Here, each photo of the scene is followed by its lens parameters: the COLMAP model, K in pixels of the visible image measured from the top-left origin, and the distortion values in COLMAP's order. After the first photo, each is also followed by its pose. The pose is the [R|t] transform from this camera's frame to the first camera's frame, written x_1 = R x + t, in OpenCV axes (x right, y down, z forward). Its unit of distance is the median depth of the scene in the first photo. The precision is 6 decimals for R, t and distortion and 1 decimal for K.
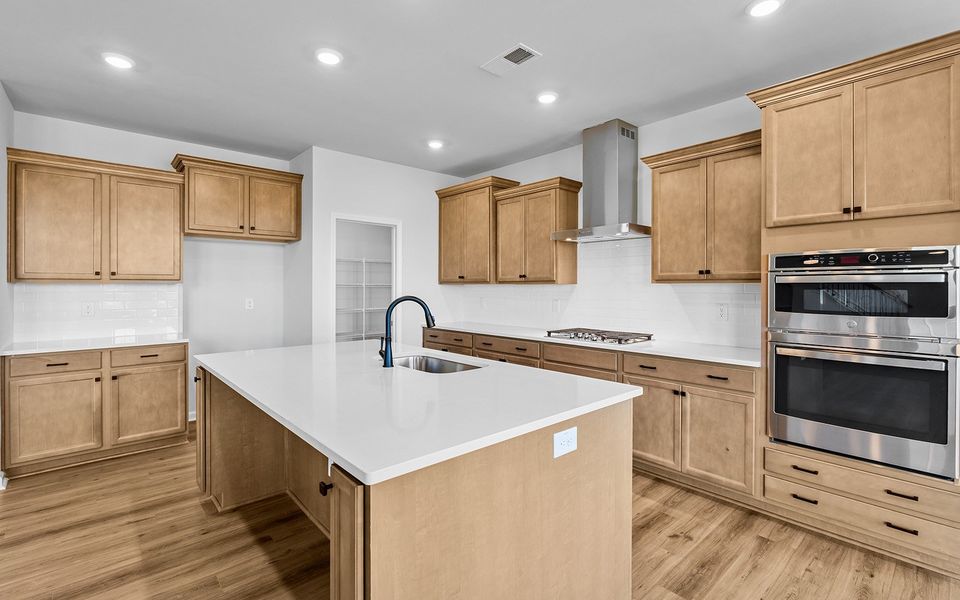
lens RADIAL K [[440.6, 0, 482.9], [0, 440.6, 292.5], [0, 0, 1]] dist [0.002843, 0.000742]
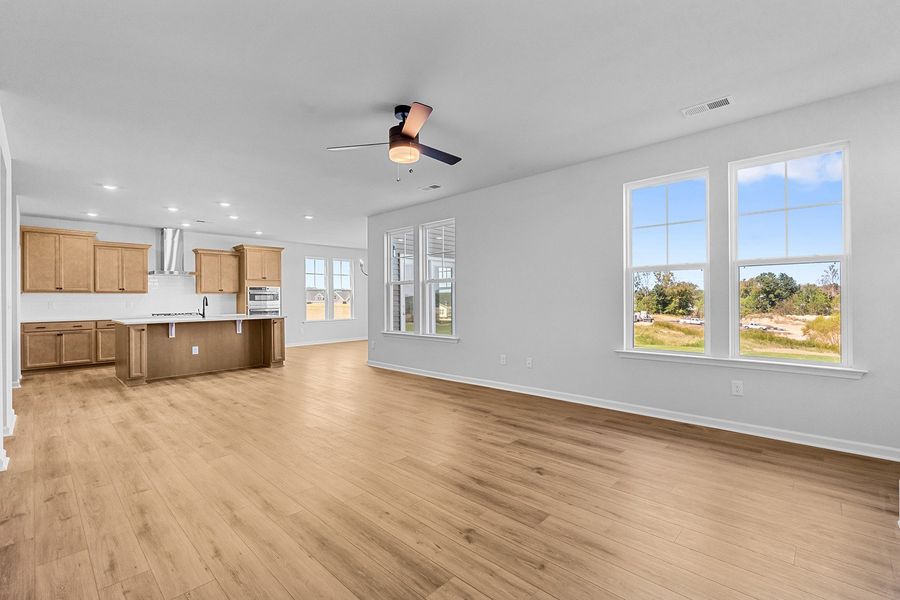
lens RADIAL K [[403.3, 0, 453.0], [0, 403.3, 300.1], [0, 0, 1]] dist [-0.001582, -0.000809]
pose [[-0.087103, -0.002512, 0.996196, -2.252363], [0.023626, 0.999710, 0.004587, 0.046175], [-0.995919, 0.023936, -0.087018, -0.374140]]
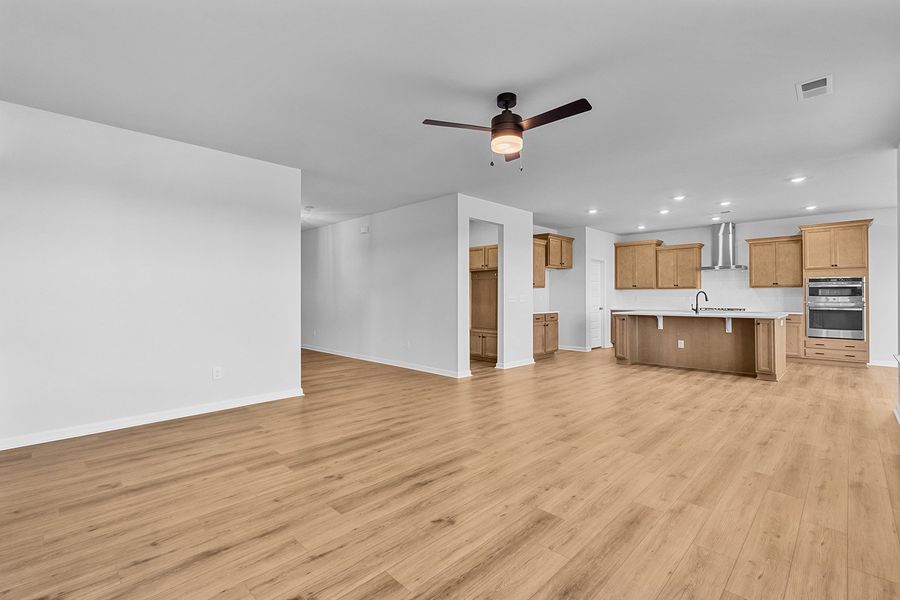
lens RADIAL K [[403.3, 0, 446.4], [0, 403.3, 303.3], [0, 0, 1]] dist [-0.001582, -0.000809]
pose [[0.998175, -0.003272, 0.060304, -1.499317], [0.003185, 0.999994, 0.001552, 0.058109], [-0.060309, -0.001358, 0.998179, -1.226246]]
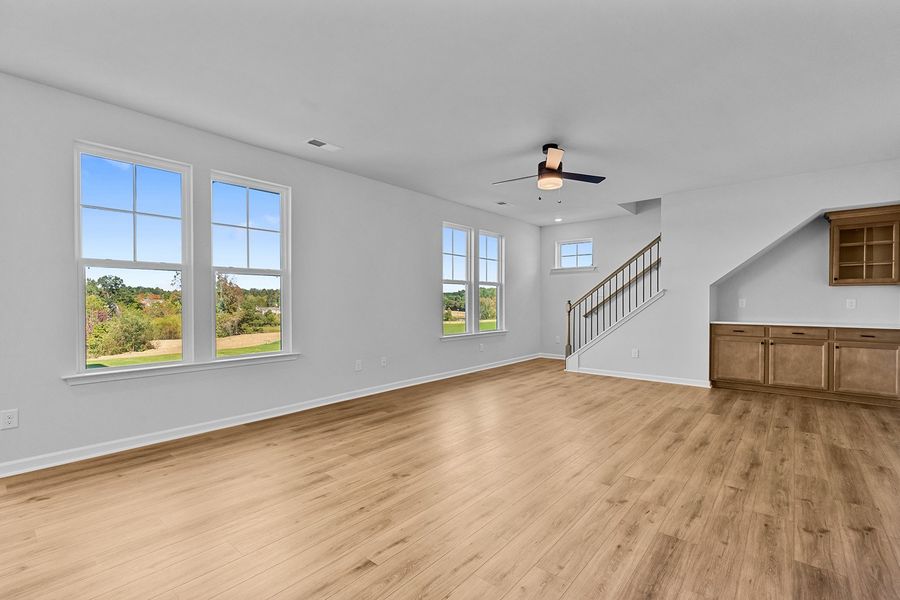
lens RADIAL K [[403.3, 0, 454.9], [0, 403.3, 311.0], [0, 0, 1]] dist [-0.001582, -0.000809]
pose [[-0.988778, 0.000205, -0.149389, -0.861754], [-0.005536, 0.999262, 0.038011, 0.034605], [0.149287, 0.038412, -0.988048, 0.771336]]
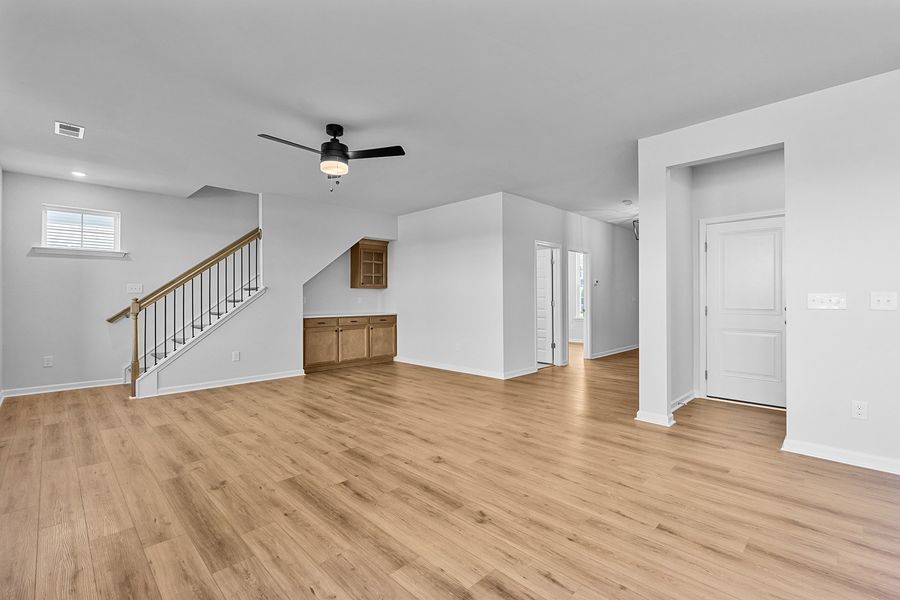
lens RADIAL K [[403.3, 0, 451.1], [0, 403.3, 295.6], [0, 0, 1]] dist [-0.001582, -0.000809]
pose [[0.061345, -0.009776, -0.998069, -0.245874], [-0.010175, 0.999894, -0.010419, 0.049634], [0.998065, 0.010795, 0.061239, -0.106813]]
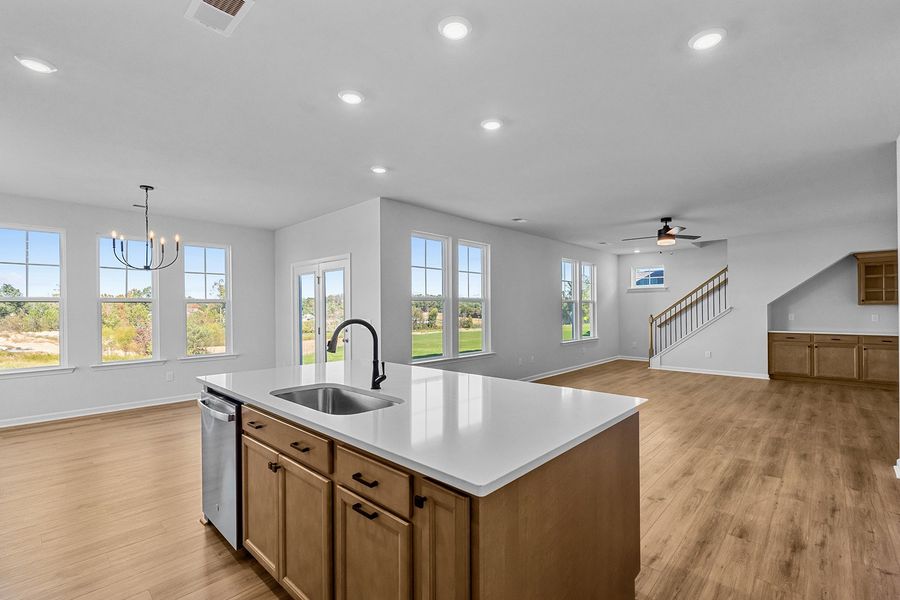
lens RADIAL K [[403.3, 0, 453.6], [0, 403.3, 309.7], [0, 0, 1]] dist [-0.001582, -0.000809]
pose [[-0.994604, 0.001382, -0.103732, -0.178988], [-0.000325, 0.999865, 0.016431, -0.018643], [0.103741, 0.016376, -0.994470, 1.337747]]
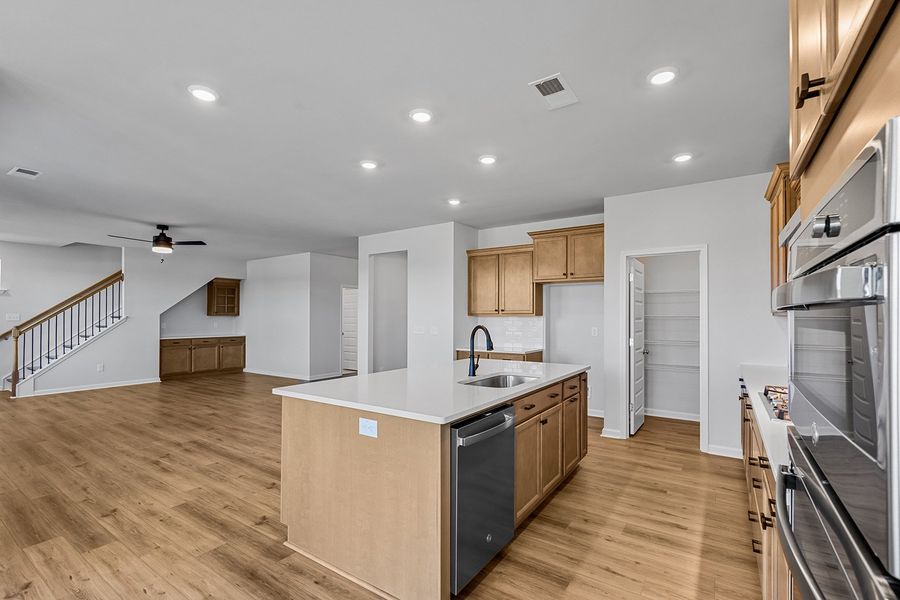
lens RADIAL K [[403.3, 0, 450.5], [0, 403.3, 311.8], [0, 0, 1]] dist [-0.001582, -0.000809]
pose [[0.249200, -0.015457, -0.968329, 0.703297], [-0.013301, 0.999724, -0.019381, -0.003389], [0.968361, 0.017709, 0.248925, 0.435605]]
